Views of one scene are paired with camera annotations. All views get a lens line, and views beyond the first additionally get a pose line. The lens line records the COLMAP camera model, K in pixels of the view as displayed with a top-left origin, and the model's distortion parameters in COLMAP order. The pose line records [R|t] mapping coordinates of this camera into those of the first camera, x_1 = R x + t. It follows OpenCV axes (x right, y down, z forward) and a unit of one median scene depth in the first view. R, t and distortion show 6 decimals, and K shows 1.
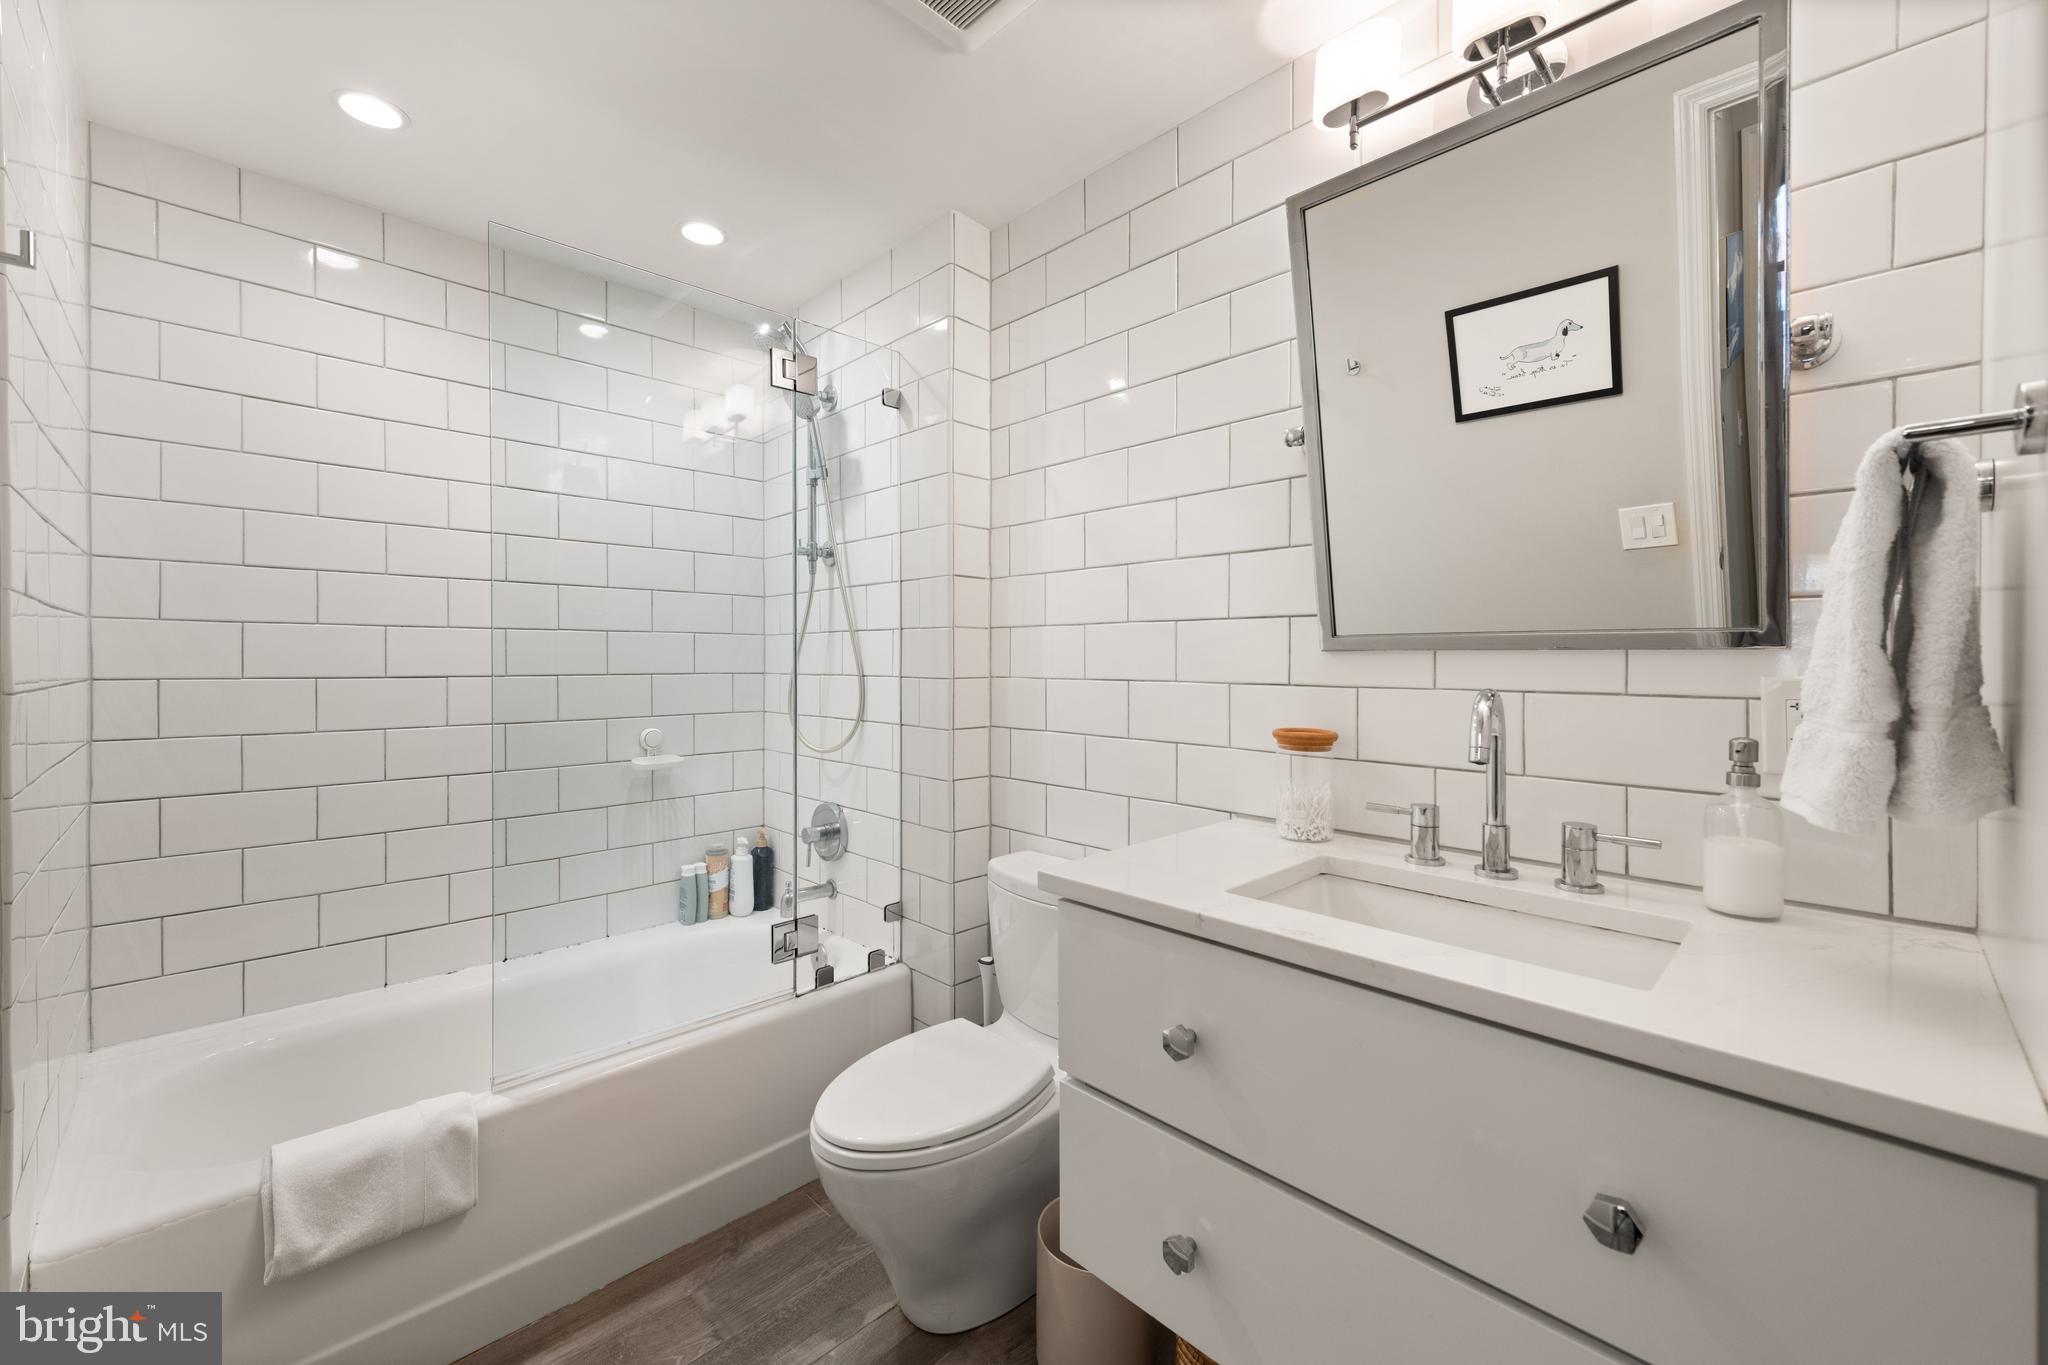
lens RADIAL K [[811.3, 0, 1014.2], [0, 811.3, 670.0], [0, 0, 1]] dist [0.014162, -0.003029]
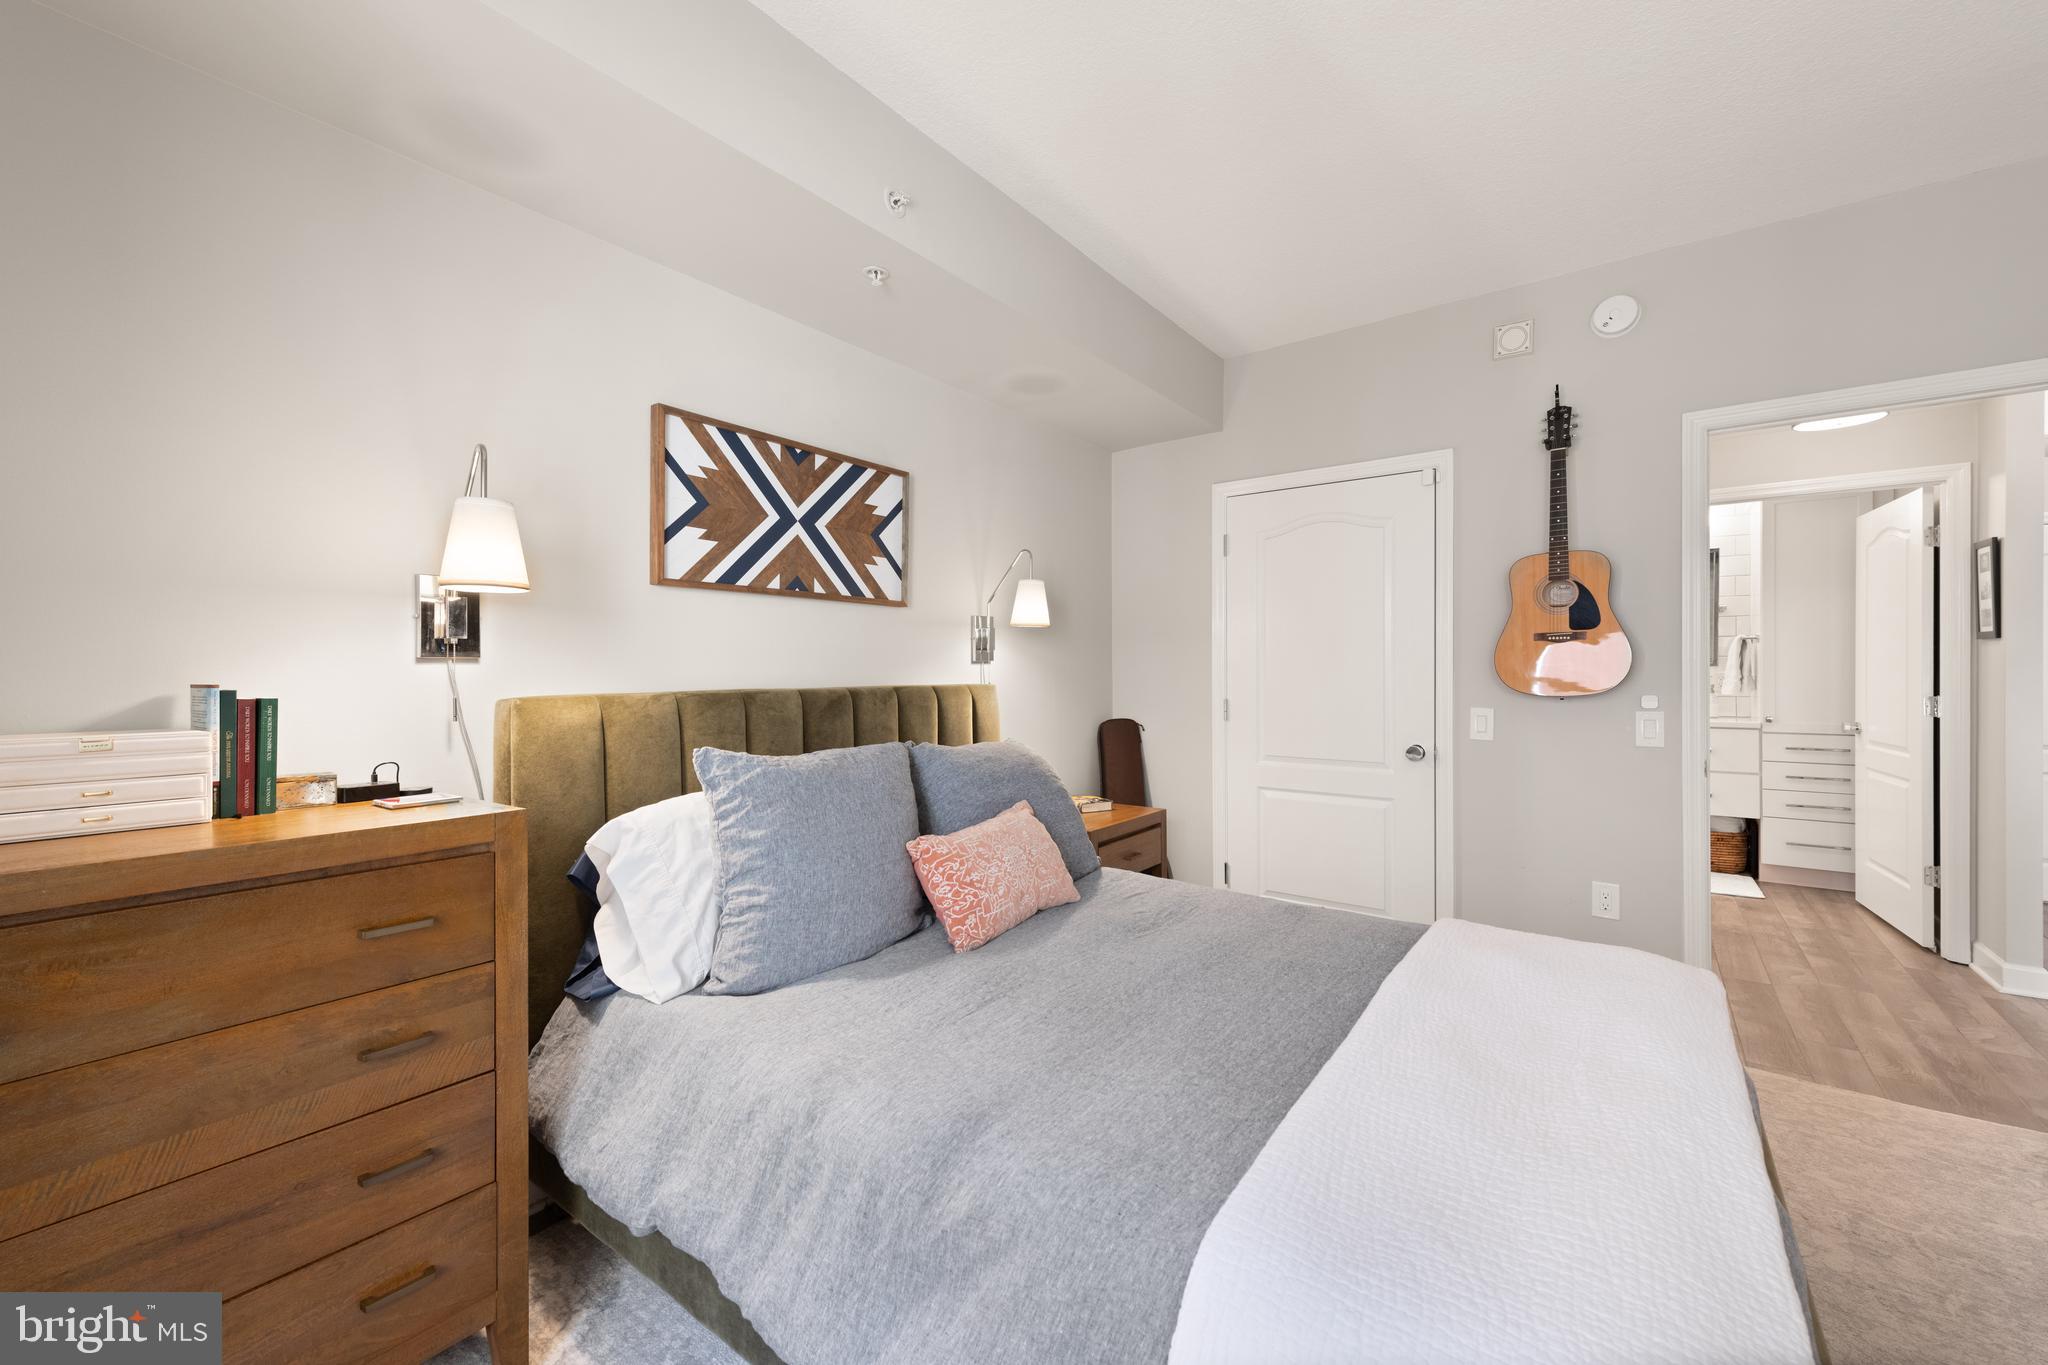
lens RADIAL K [[811.3, 0, 1016.3], [0, 811.3, 677.8], [0, 0, 1]] dist [0.014162, -0.003029]
pose [[0.987683, -0.009800, 0.156162, -1.860890], [0.009858, 0.999951, 0.000404, -0.000708], [-0.156158, 0.001141, 0.987731, -1.495911]]
